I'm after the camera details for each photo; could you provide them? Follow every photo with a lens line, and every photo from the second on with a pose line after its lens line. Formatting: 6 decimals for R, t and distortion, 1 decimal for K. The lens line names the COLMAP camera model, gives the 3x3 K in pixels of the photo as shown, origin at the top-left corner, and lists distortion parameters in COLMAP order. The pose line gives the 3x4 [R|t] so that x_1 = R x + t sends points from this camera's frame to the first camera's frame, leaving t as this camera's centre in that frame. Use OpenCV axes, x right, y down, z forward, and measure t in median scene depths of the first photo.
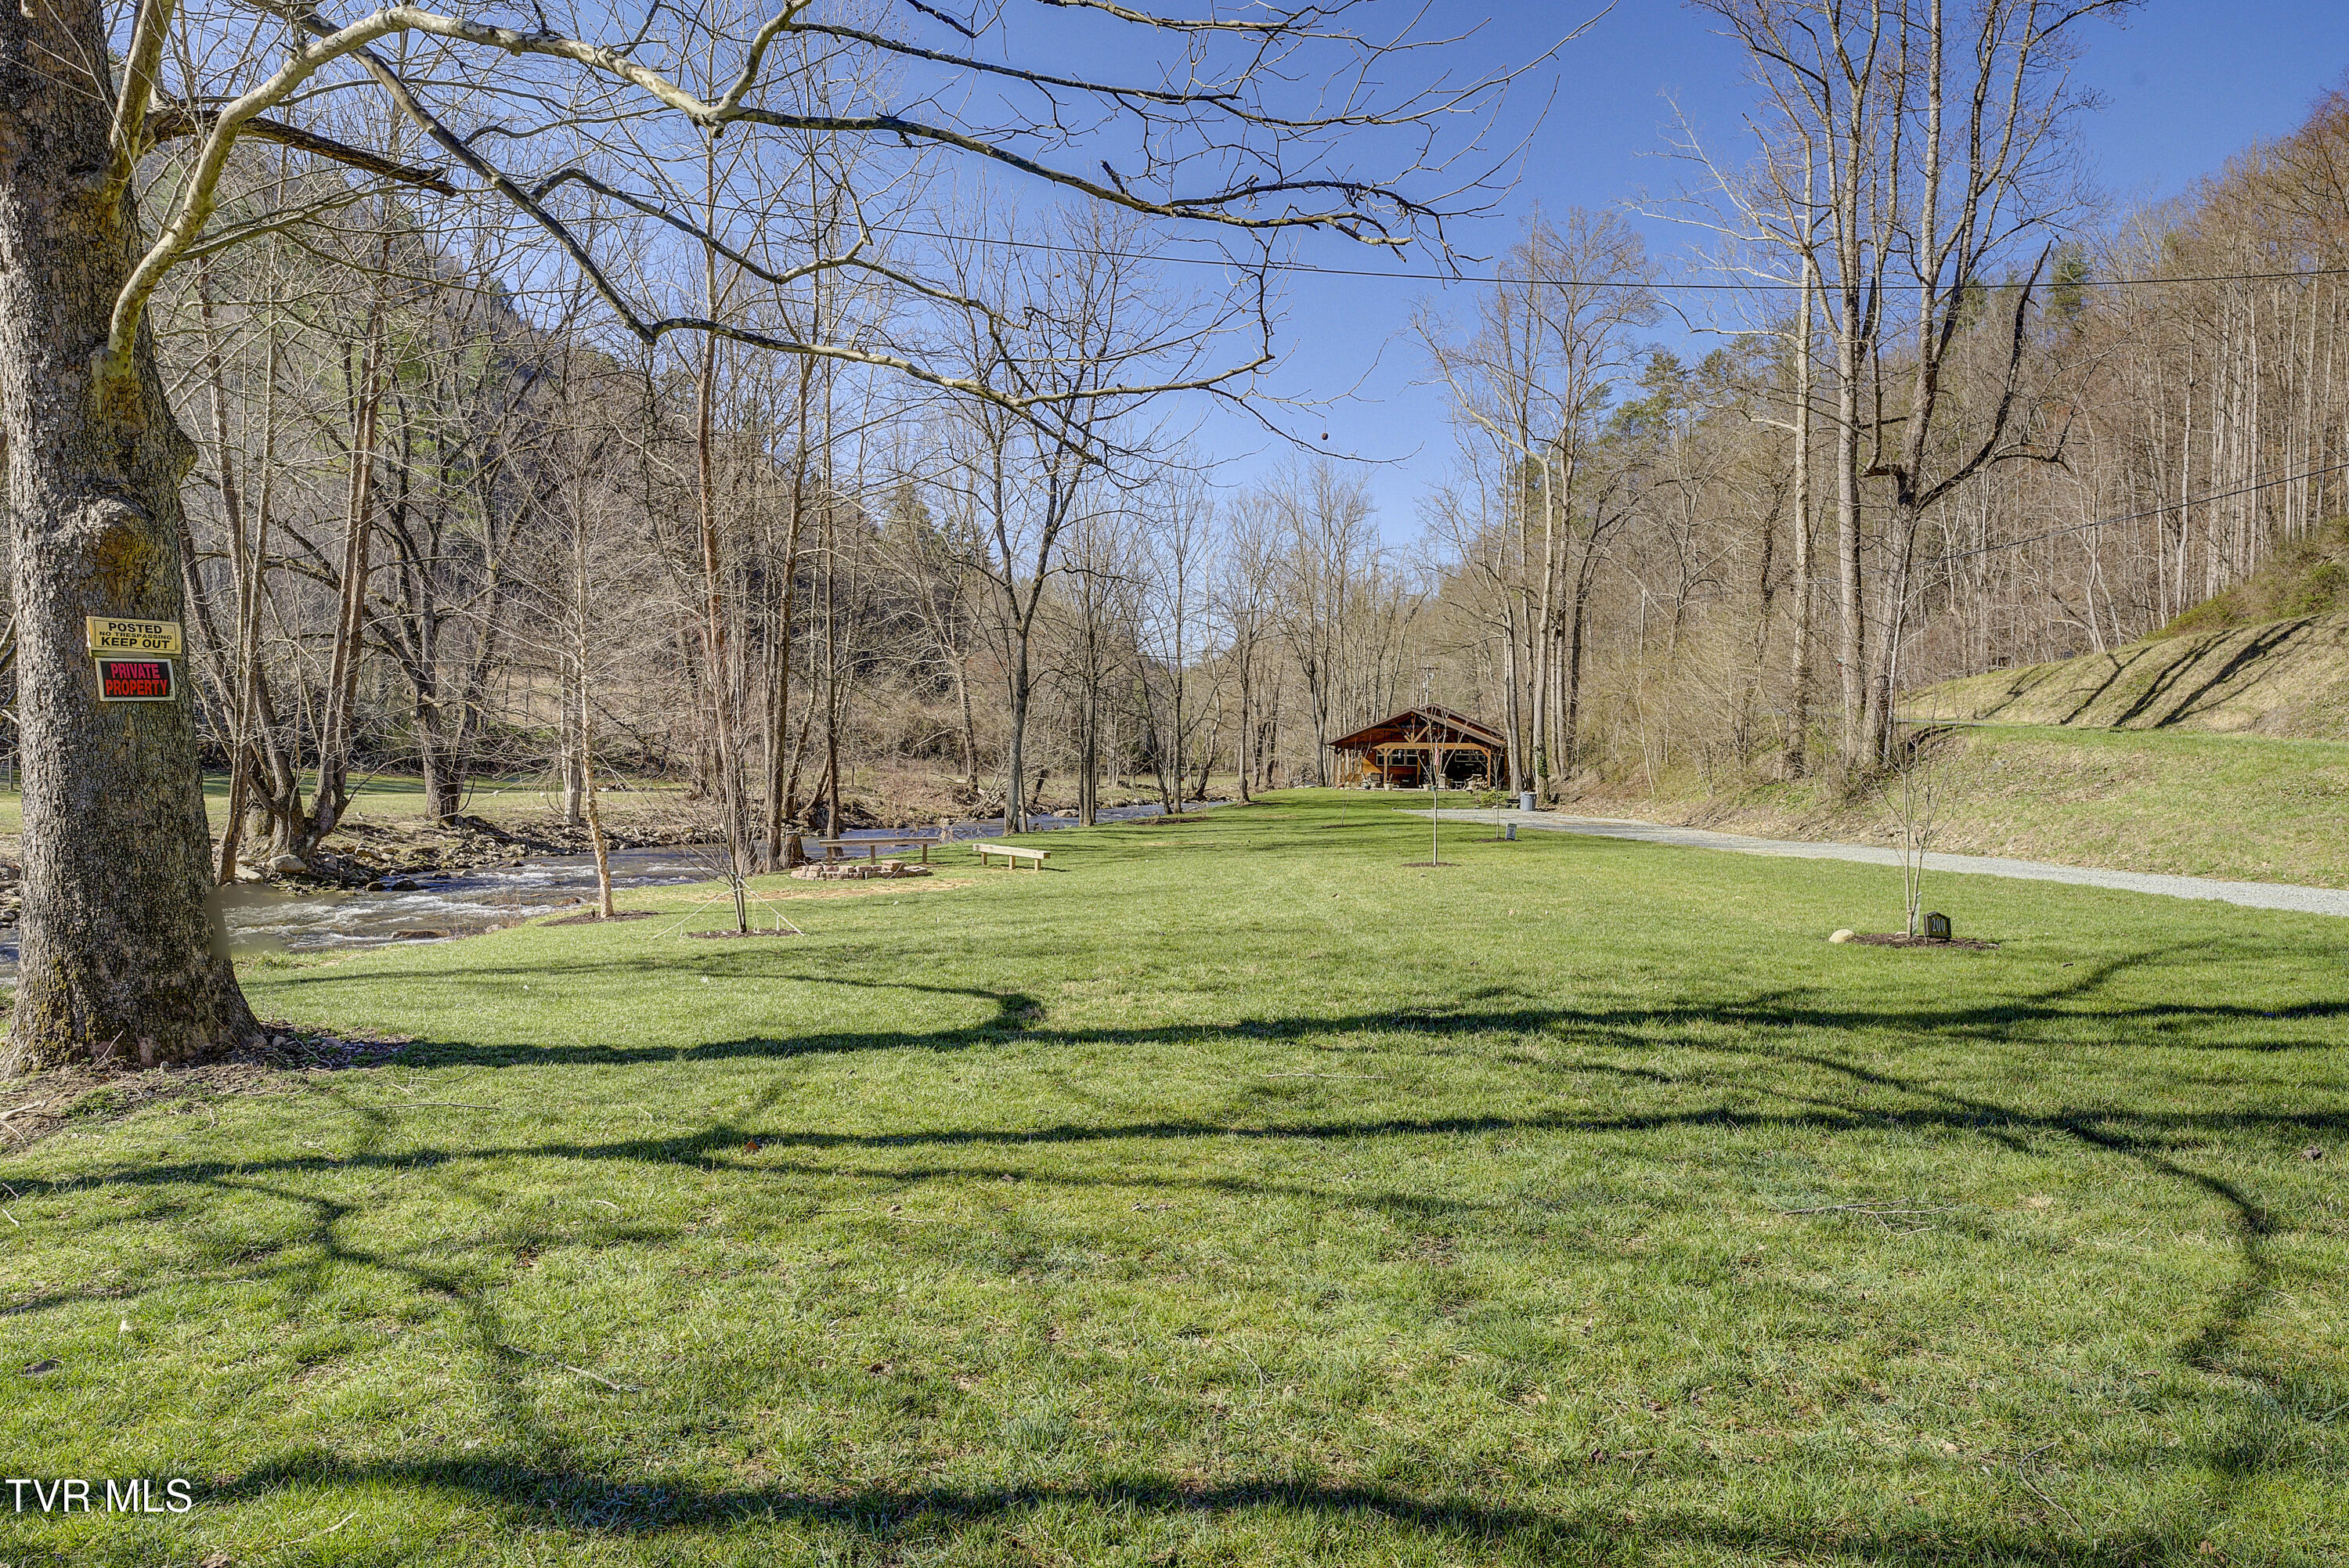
lens RADIAL K [[1480.2, 0, 1169.8], [0, 1480.2, 838.8], [0, 0, 1]] dist [0.018814, 0.001036]
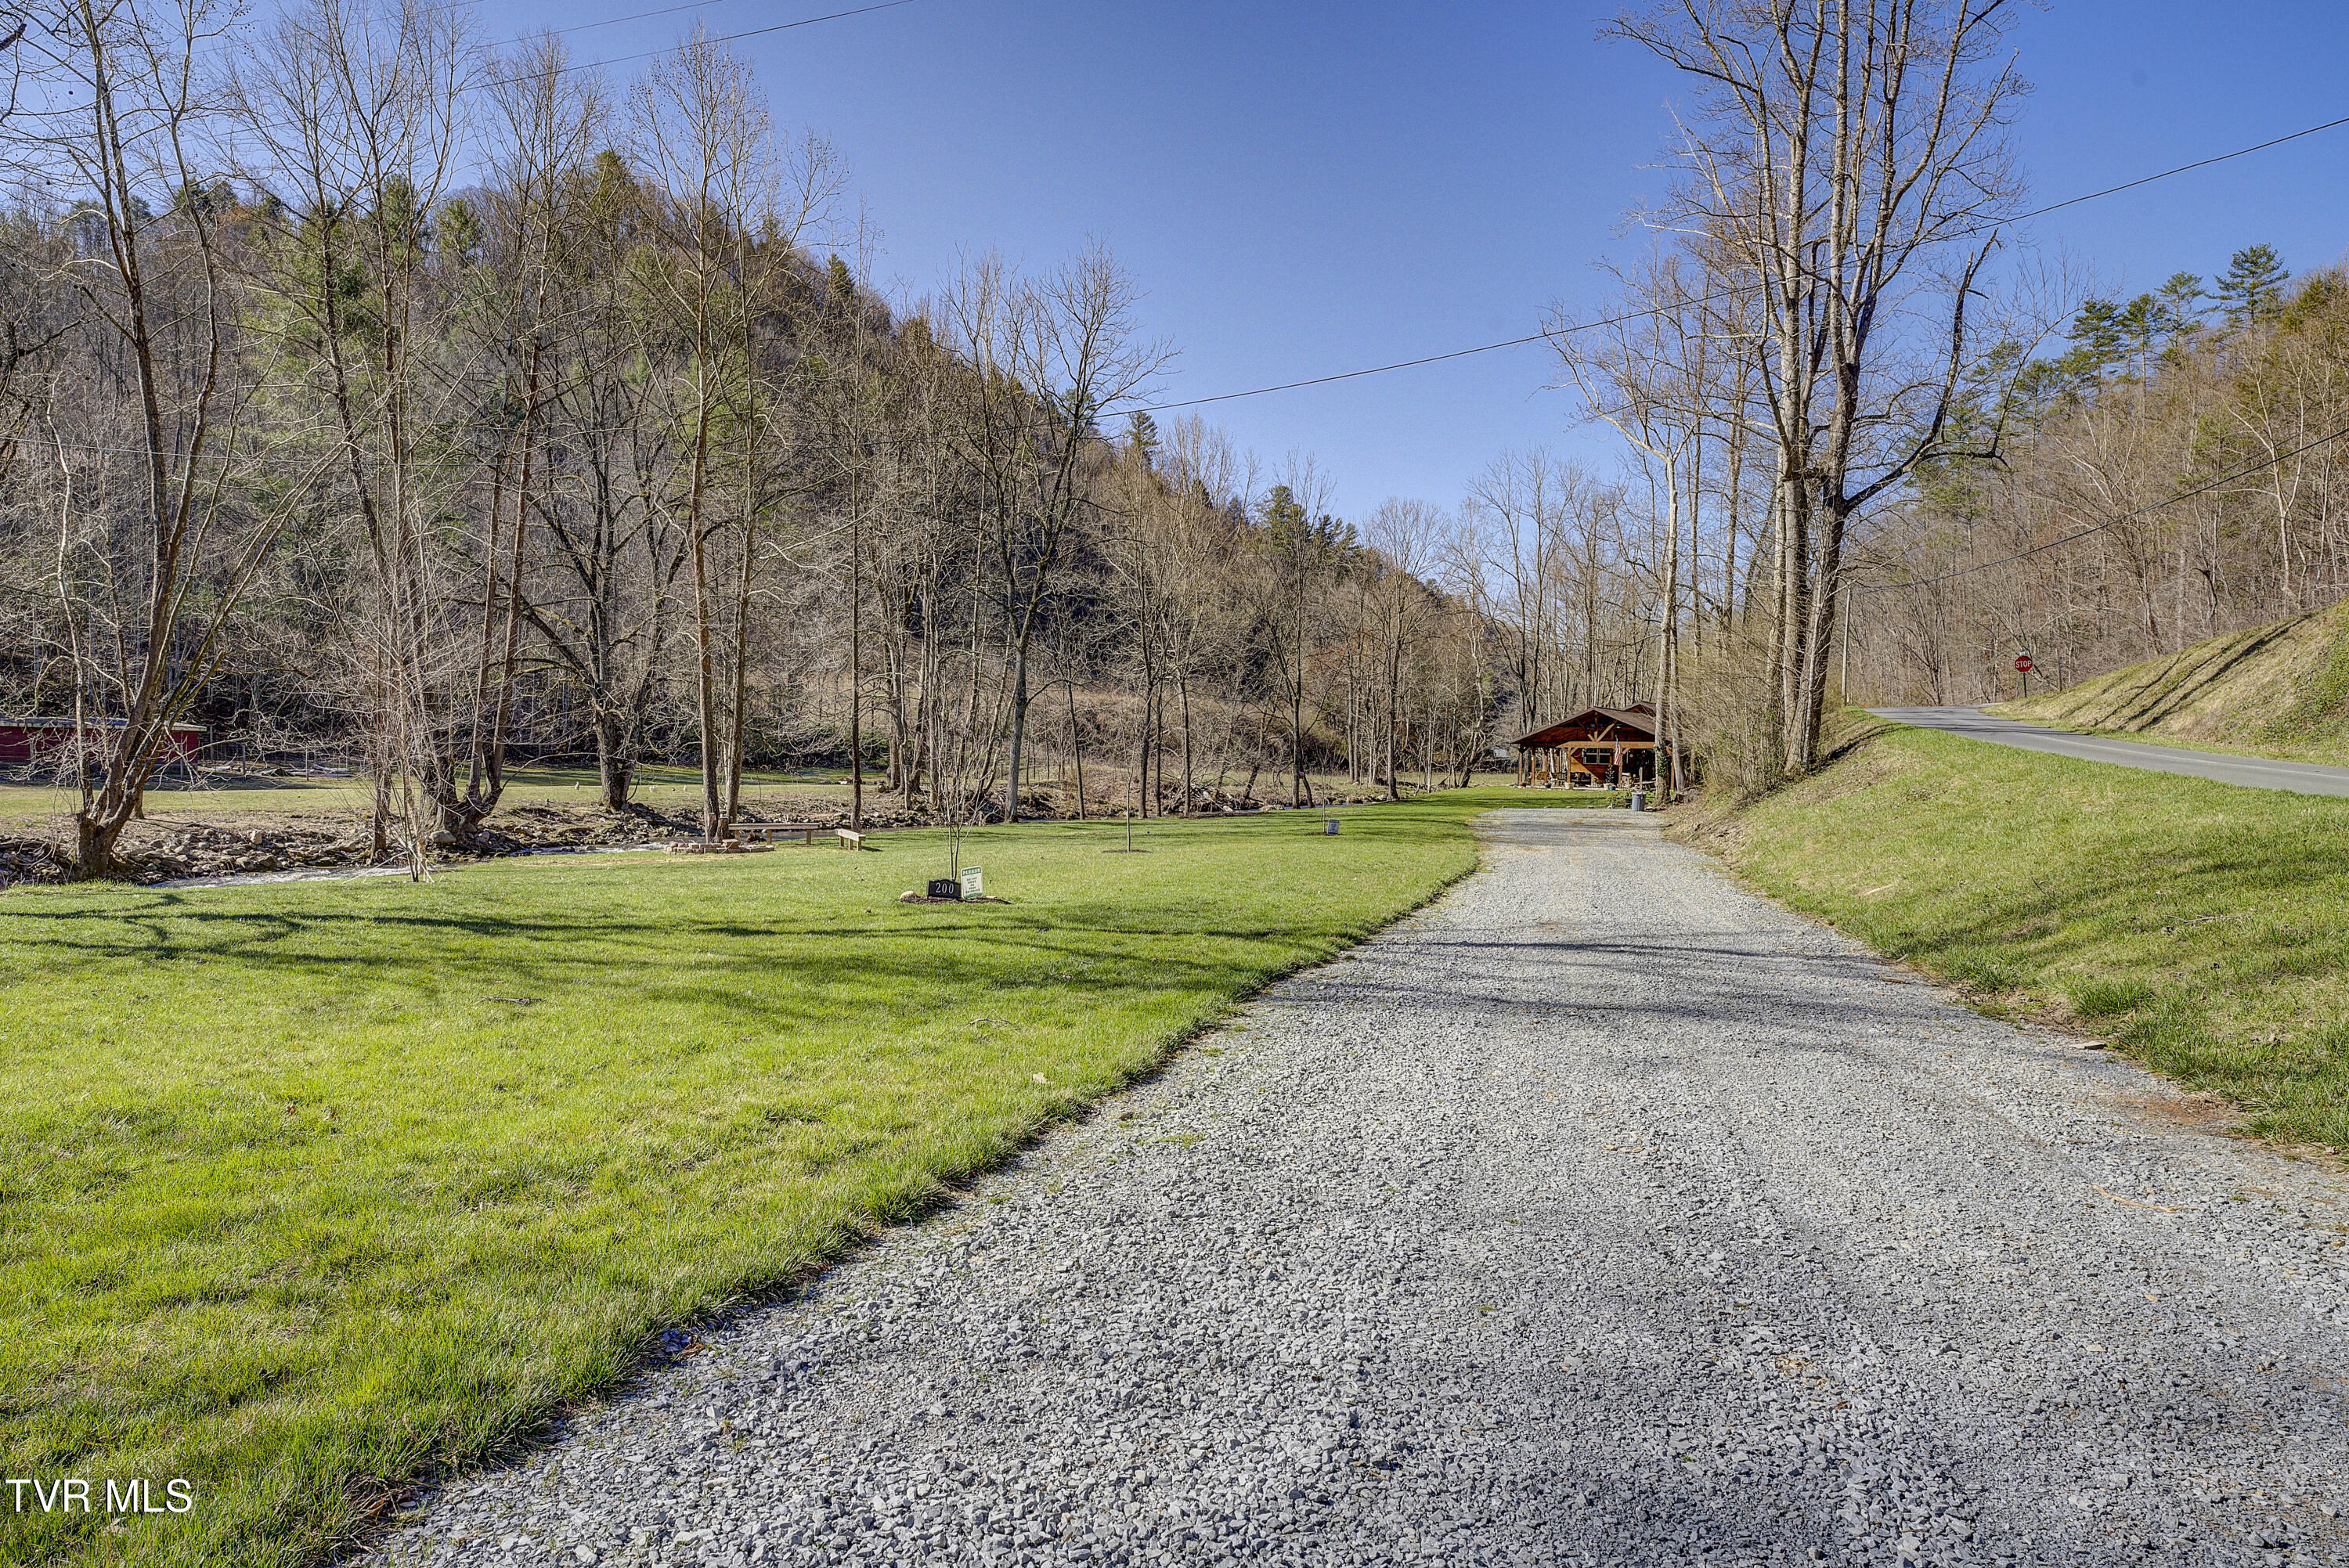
lens RADIAL K [[1480.2, 0, 1173.7], [0, 1480.2, 846.0], [0, 0, 1]] dist [0.018814, 0.001036]
pose [[0.962249, 0.019239, -0.271492, 0.193625], [-0.017065, 0.999801, 0.010367, -0.000011], [0.271637, -0.005343, 0.962385, -0.046218]]
